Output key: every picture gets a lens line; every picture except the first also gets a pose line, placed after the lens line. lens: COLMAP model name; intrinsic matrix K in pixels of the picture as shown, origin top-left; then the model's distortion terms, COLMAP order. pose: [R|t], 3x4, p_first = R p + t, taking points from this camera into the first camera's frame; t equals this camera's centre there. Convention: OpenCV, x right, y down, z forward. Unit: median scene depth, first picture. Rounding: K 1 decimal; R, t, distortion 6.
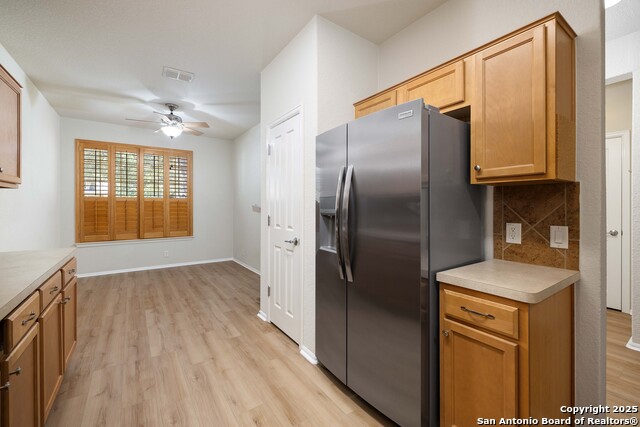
lens RADIAL K [[271.3, 0, 319.0], [0, 271.3, 208.9], [0, 0, 1]] dist [0.002616, -0.000132]
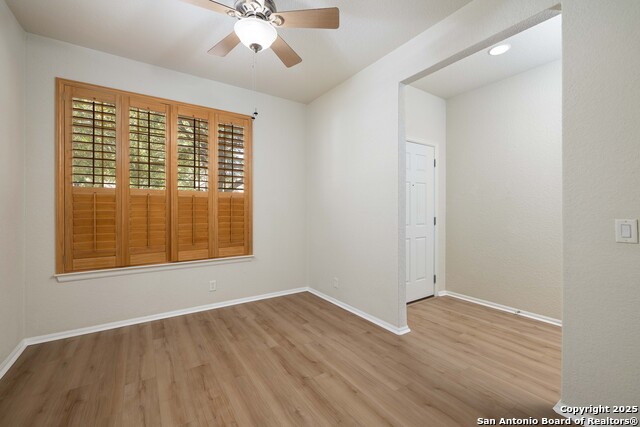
lens RADIAL K [[271.3, 0, 322.6], [0, 271.3, 209.7], [0, 0, 1]] dist [0.002616, -0.000132]
pose [[0.998991, 0.024827, 0.037425, -0.344210], [-0.025737, 0.999380, 0.024045, -0.022460], [-0.036805, -0.024984, 0.999010, 0.392285]]
